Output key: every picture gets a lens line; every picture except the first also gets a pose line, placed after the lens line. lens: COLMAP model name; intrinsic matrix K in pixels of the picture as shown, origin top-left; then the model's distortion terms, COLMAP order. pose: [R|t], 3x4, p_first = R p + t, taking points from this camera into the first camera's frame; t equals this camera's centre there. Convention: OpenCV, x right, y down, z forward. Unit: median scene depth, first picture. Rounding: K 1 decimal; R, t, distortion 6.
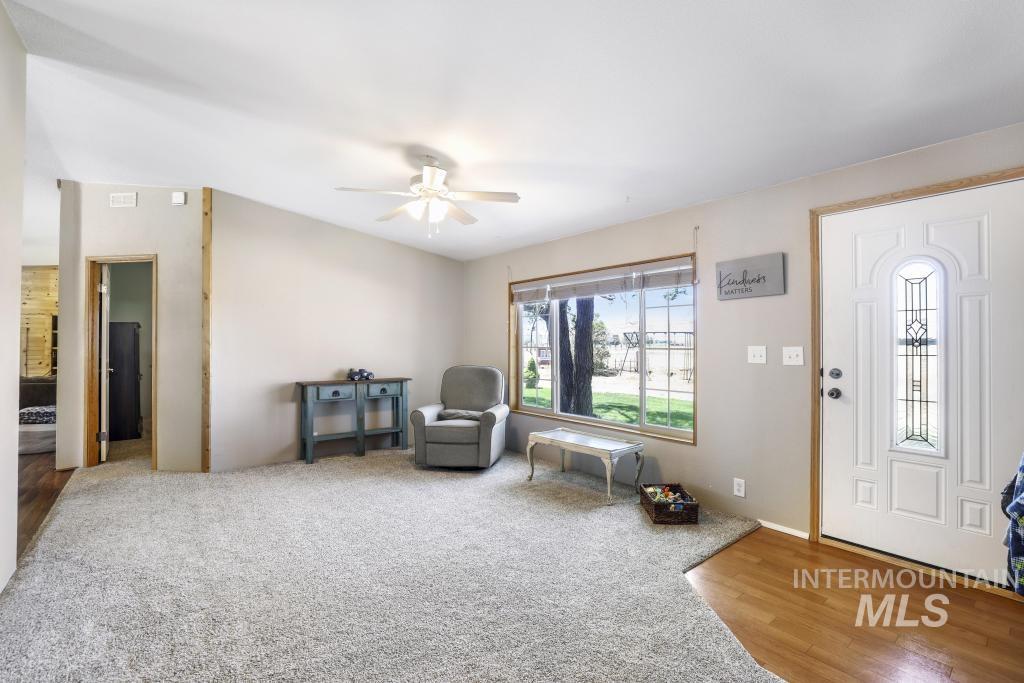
lens RADIAL K [[451.6, 0, 515.5], [0, 451.6, 336.4], [0, 0, 1]] dist [-0.029350, 0.006194]
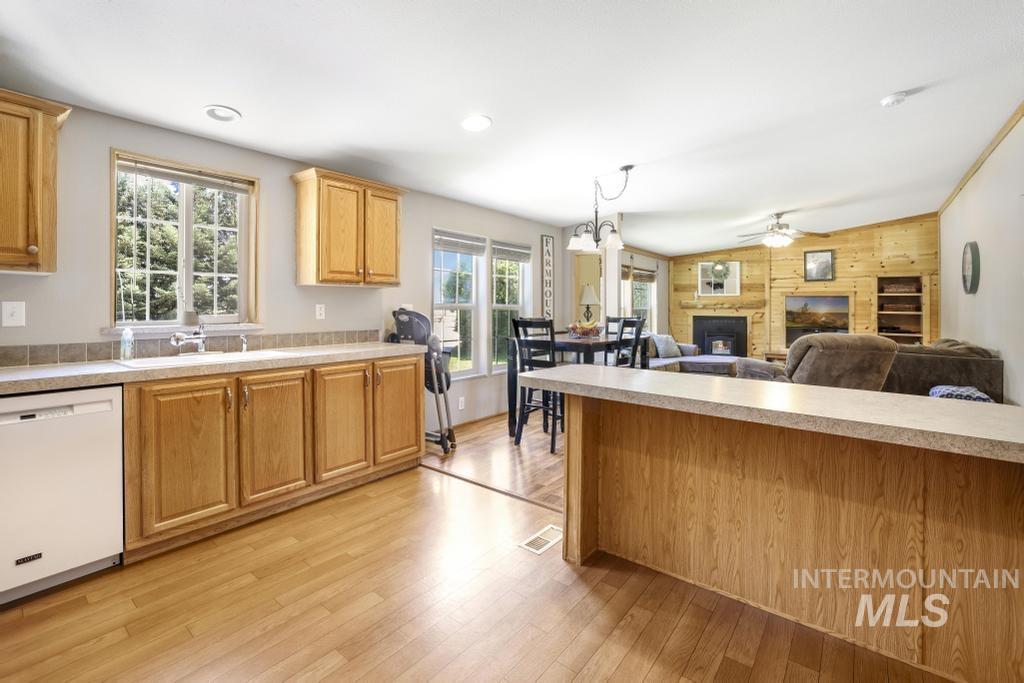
lens RADIAL K [[463.9, 0, 511.5], [0, 463.9, 303.9], [0, 0, 1]] dist [-0.029153, 0.008795]
pose [[0.225326, -0.004900, -0.974271, -0.050914], [0.007155, 0.999969, -0.003374, 0.001138], [0.974257, -0.006211, 0.225354, 0.005855]]
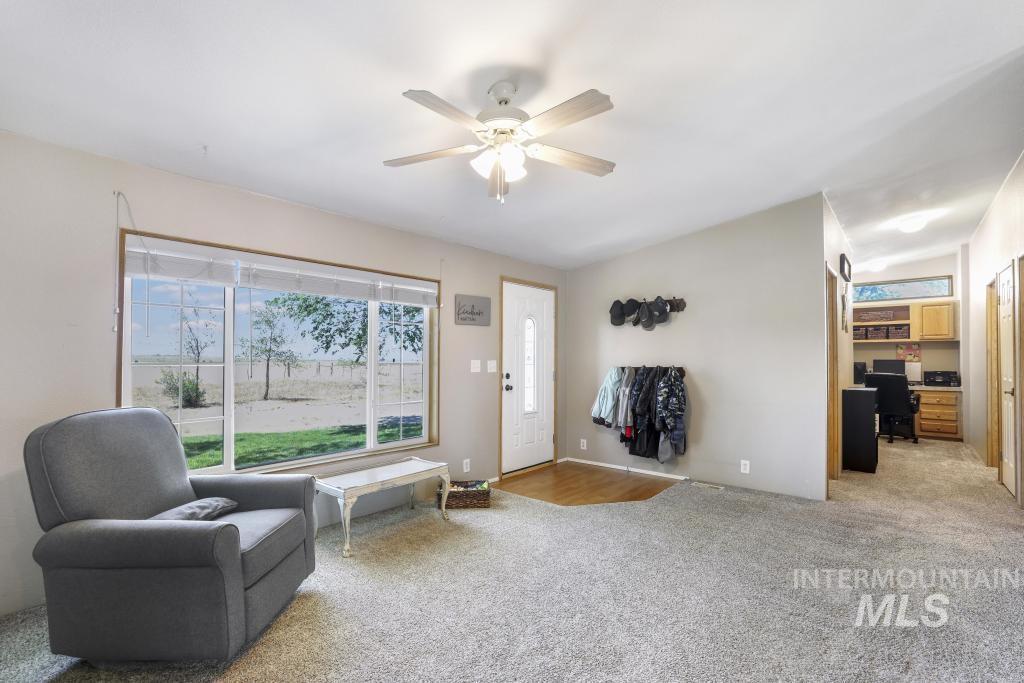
lens RADIAL K [[451.6, 0, 512.7], [0, 451.6, 356.5], [0, 0, 1]] dist [-0.029350, 0.006194]
pose [[-0.155553, 0.005421, 0.987813, -0.973938], [-0.016719, 0.999827, -0.008120, 0.021730], [-0.987686, -0.017778, -0.155436, 1.226391]]
